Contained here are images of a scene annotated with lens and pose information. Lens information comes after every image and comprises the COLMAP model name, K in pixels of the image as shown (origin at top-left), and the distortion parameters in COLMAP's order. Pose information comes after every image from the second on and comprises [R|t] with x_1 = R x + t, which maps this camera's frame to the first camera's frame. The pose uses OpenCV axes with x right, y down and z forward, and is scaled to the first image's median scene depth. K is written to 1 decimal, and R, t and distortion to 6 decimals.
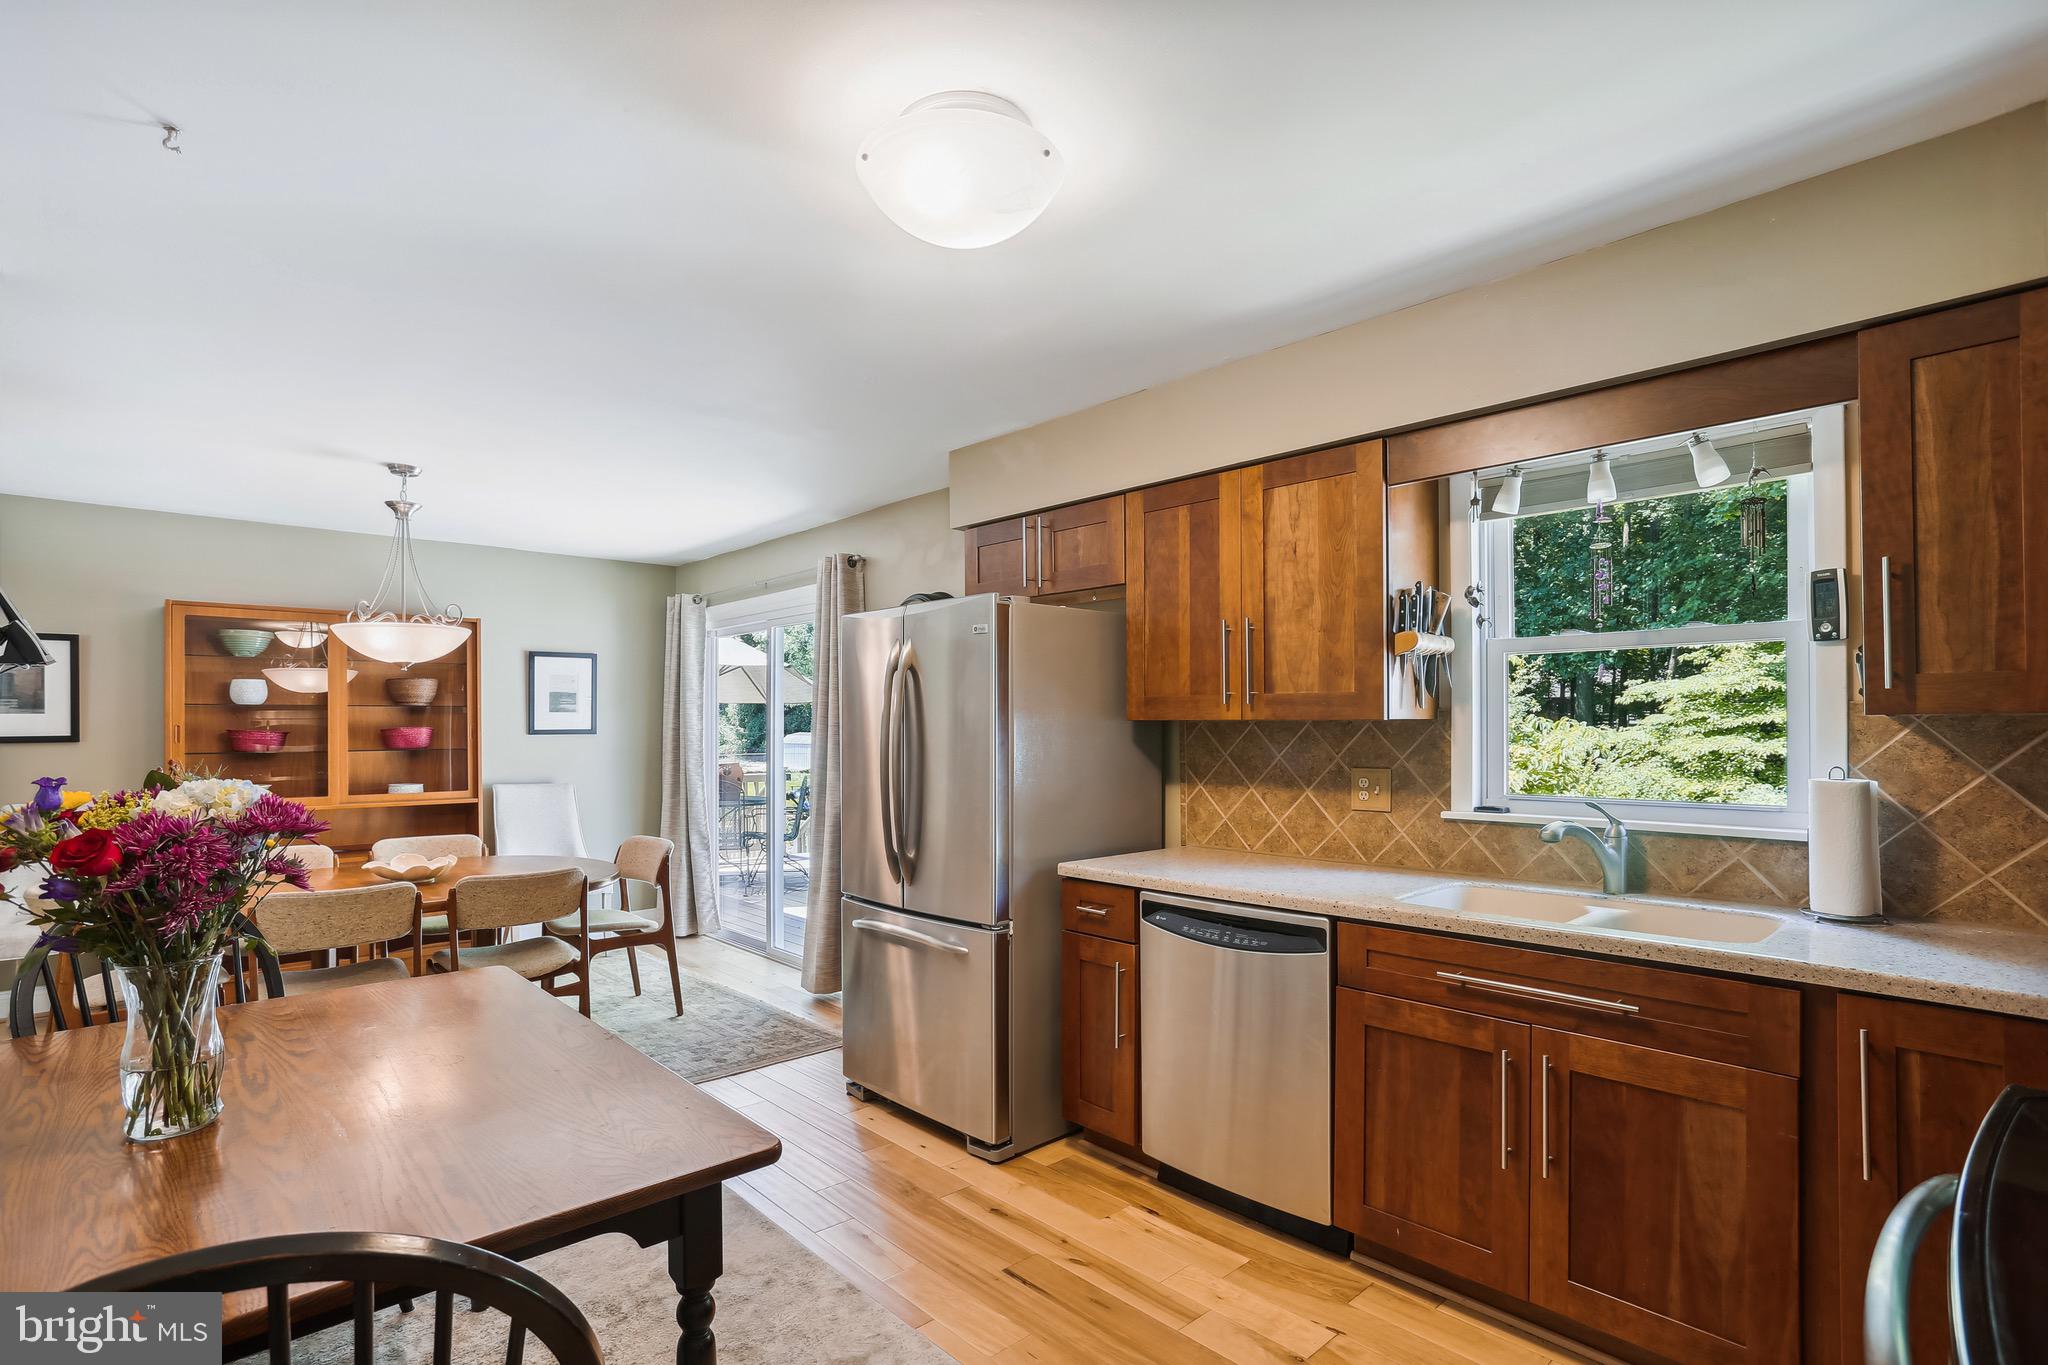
lens RADIAL K [[996.1, 0, 1014.1], [0, 996.1, 718.7], [0, 0, 1]] dist [-0.000178, 0.001295]
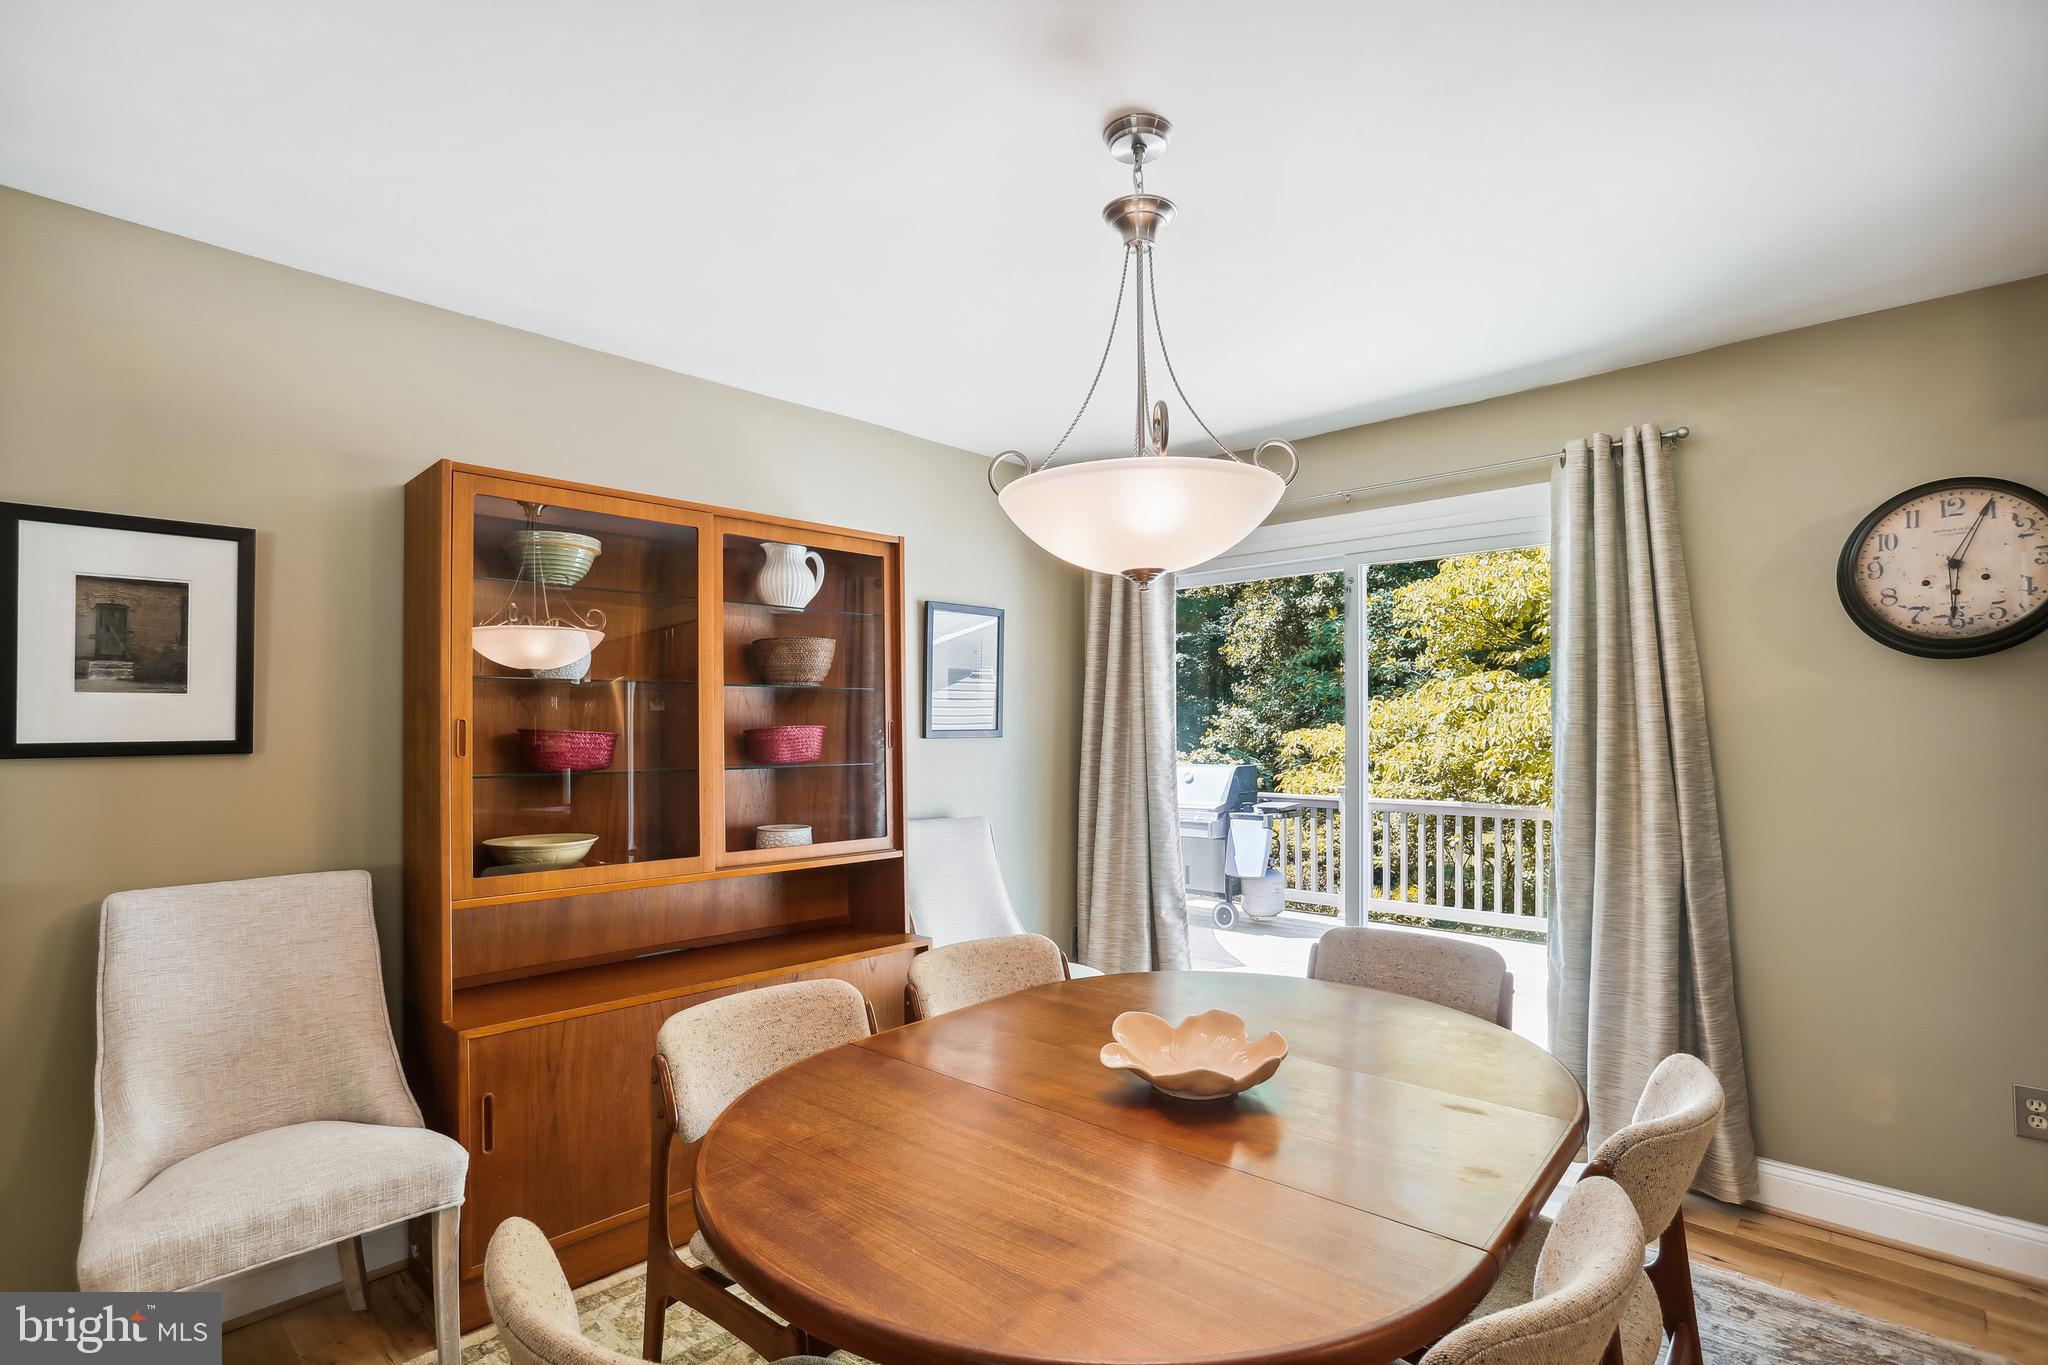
lens RADIAL K [[996.1, 0, 1014.1], [0, 996.1, 718.7], [0, 0, 1]] dist [-0.000178, 0.001295]
pose [[0.996606, 0.003207, 0.082260, -0.971425], [-0.002881, 0.999988, -0.004072, 0.011820], [-0.082272, 0.003821, 0.996603, 0.781732]]
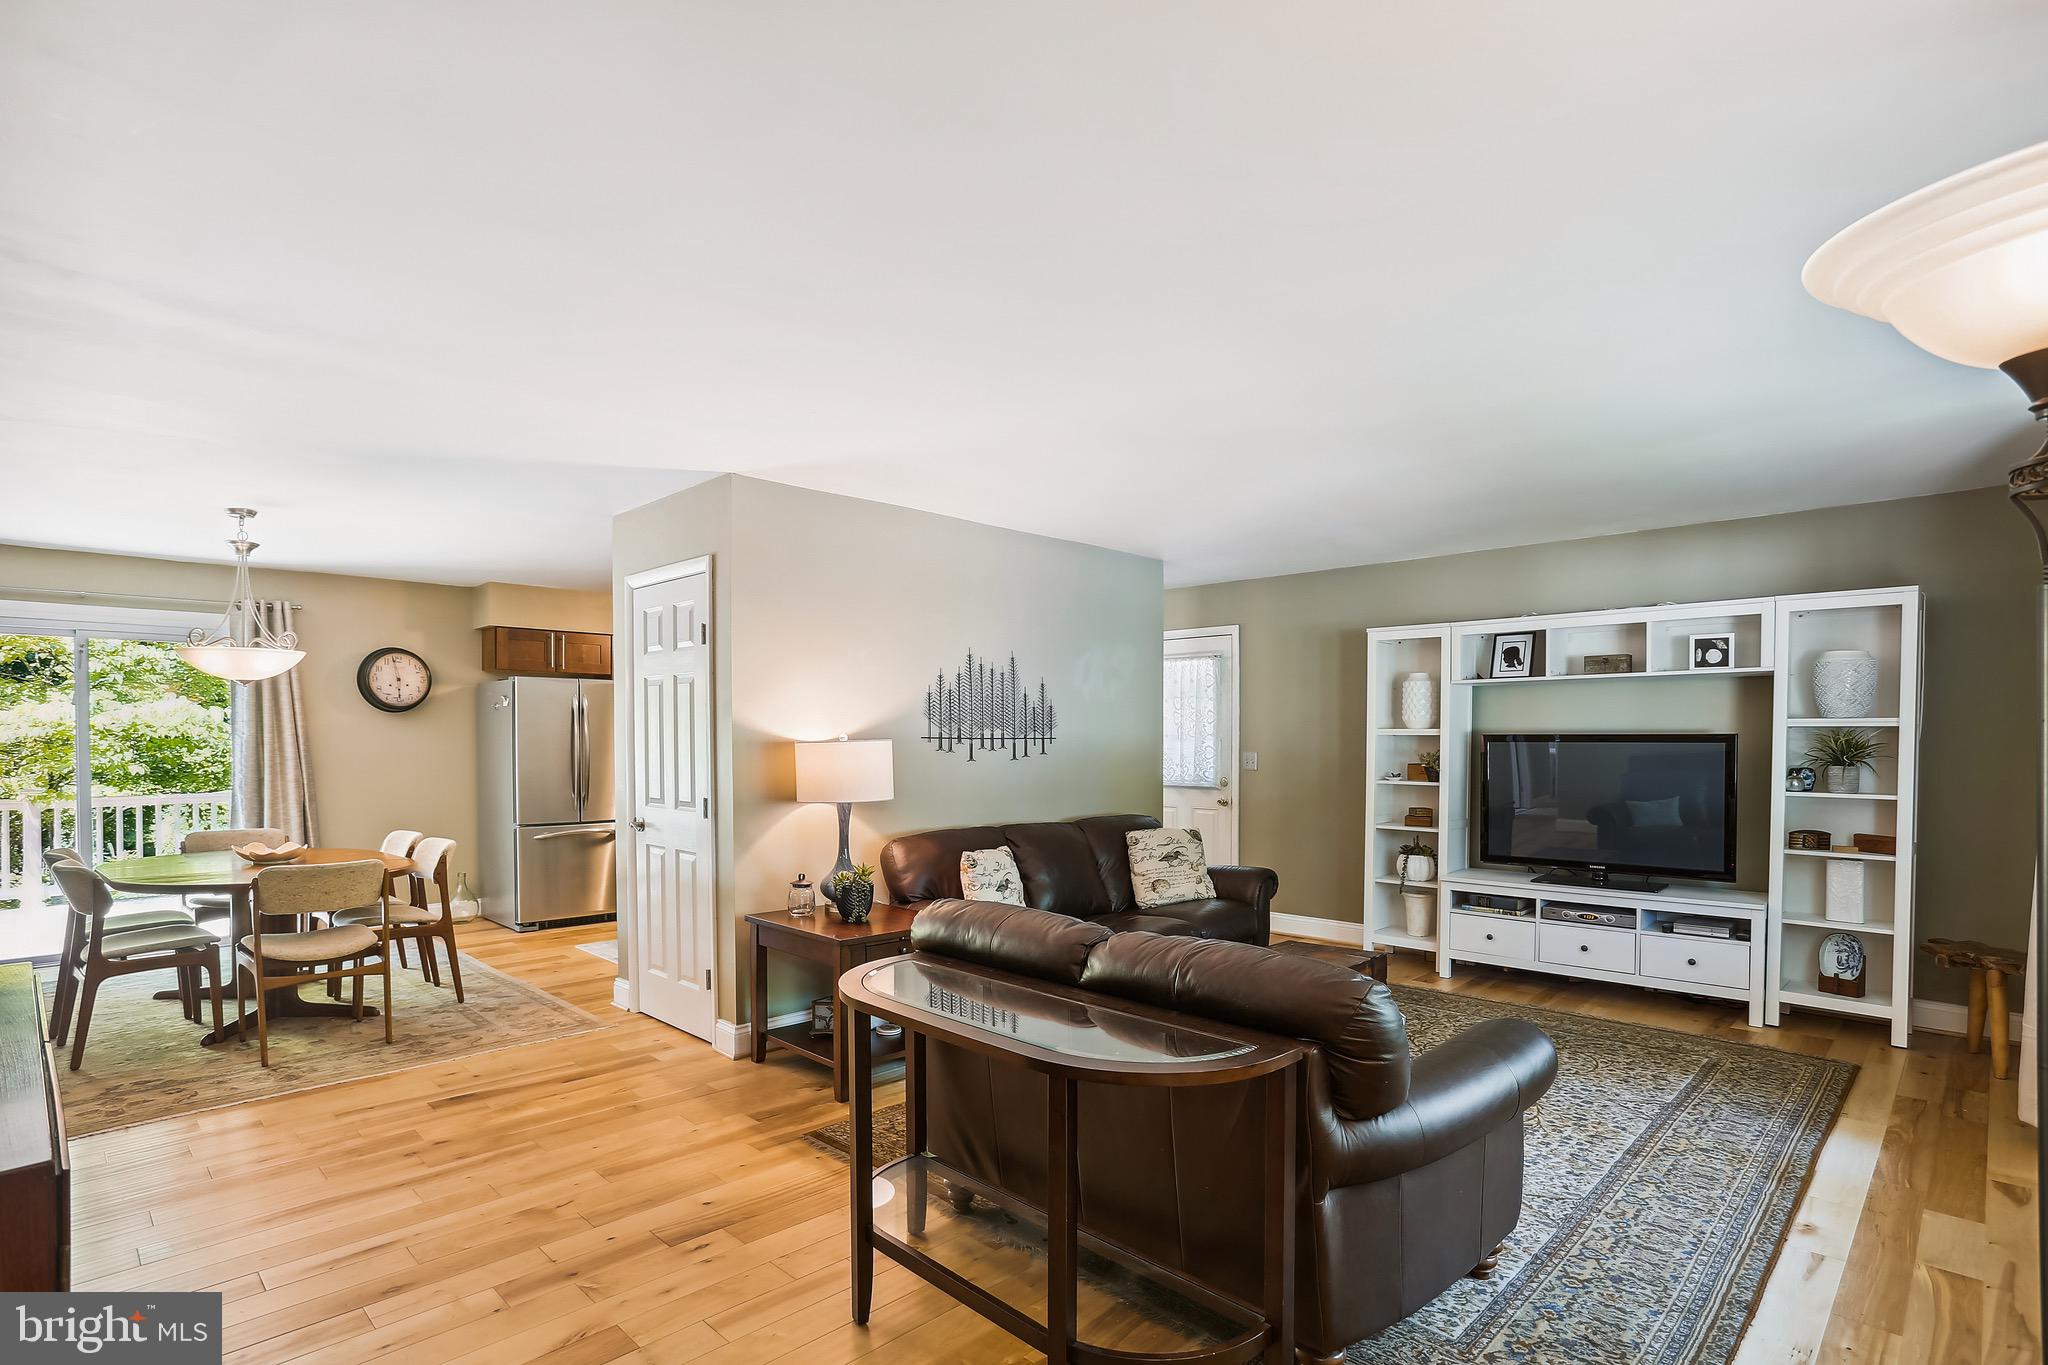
lens RADIAL K [[1054.5, 0, 1030.8], [0, 1054.5, 749.7], [0, 0, 1]] dist [-0.001034, 0.000528]
pose [[-0.027732, -0.007546, 0.999587, -2.626813], [-0.009212, 0.999931, 0.007293, 0.010489], [-0.999573, -0.009006, -0.027800, 0.133875]]
